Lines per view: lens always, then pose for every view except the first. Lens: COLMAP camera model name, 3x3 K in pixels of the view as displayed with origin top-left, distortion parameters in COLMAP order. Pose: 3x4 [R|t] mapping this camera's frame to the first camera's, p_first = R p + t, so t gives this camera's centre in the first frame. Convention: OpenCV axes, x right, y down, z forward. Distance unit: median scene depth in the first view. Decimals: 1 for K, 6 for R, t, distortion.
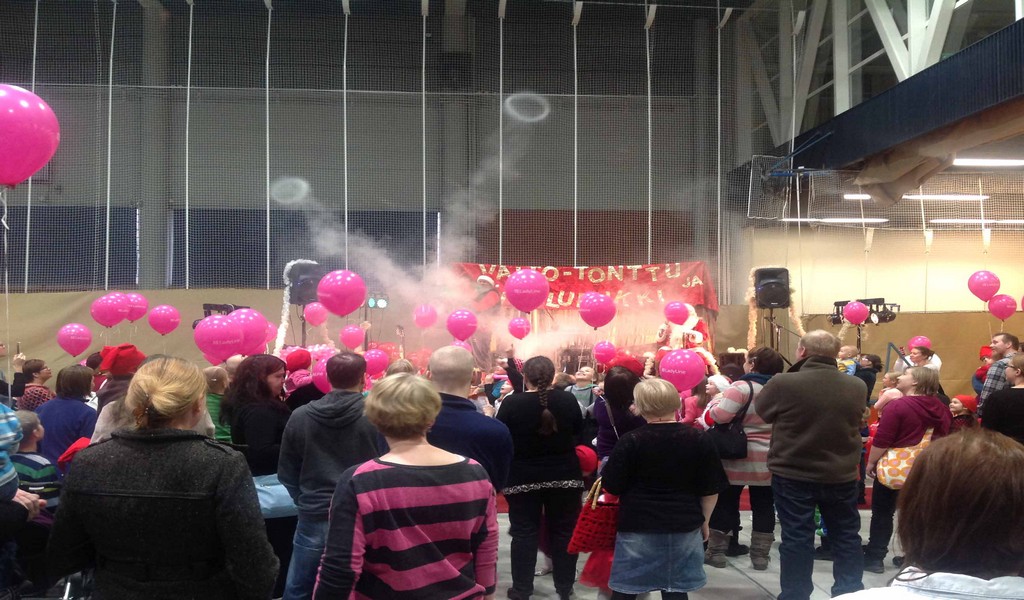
lens RADIAL K [[950.5, 0, 512.0], [0, 950.5, 300.0], [0, 0, 1]] dist [0.006642, -0.160519]
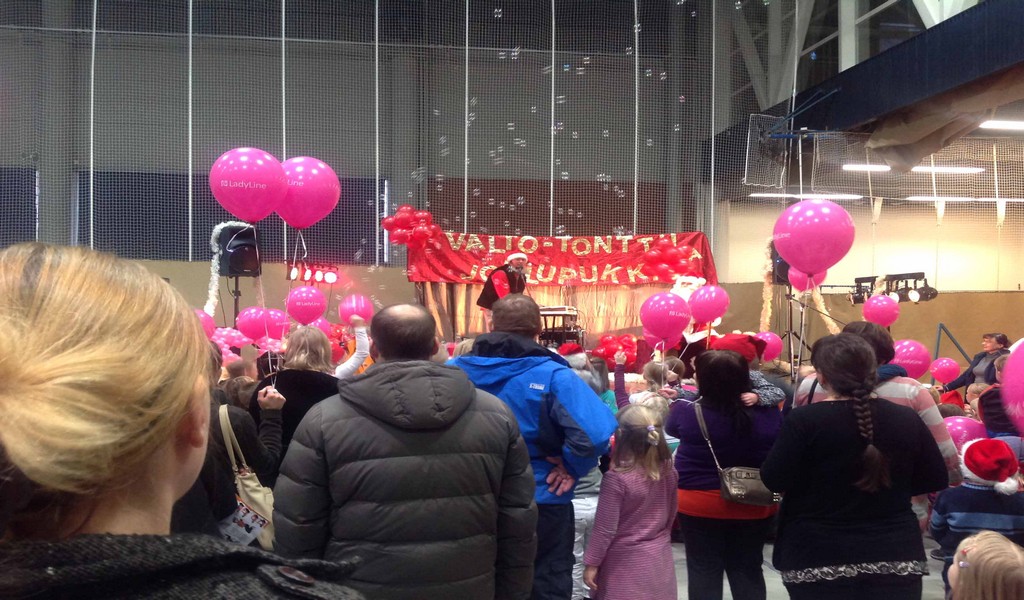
lens RADIAL K [[950.5, 0, 512.0], [0, 950.5, 300.0], [0, 0, 1]] dist [0.006642, -0.160519]
pose [[0.996881, 0.002310, 0.078889, -0.041134], [-0.003367, 0.999906, 0.013262, 0.010979], [-0.078850, -0.013486, 0.996795, 0.146571]]
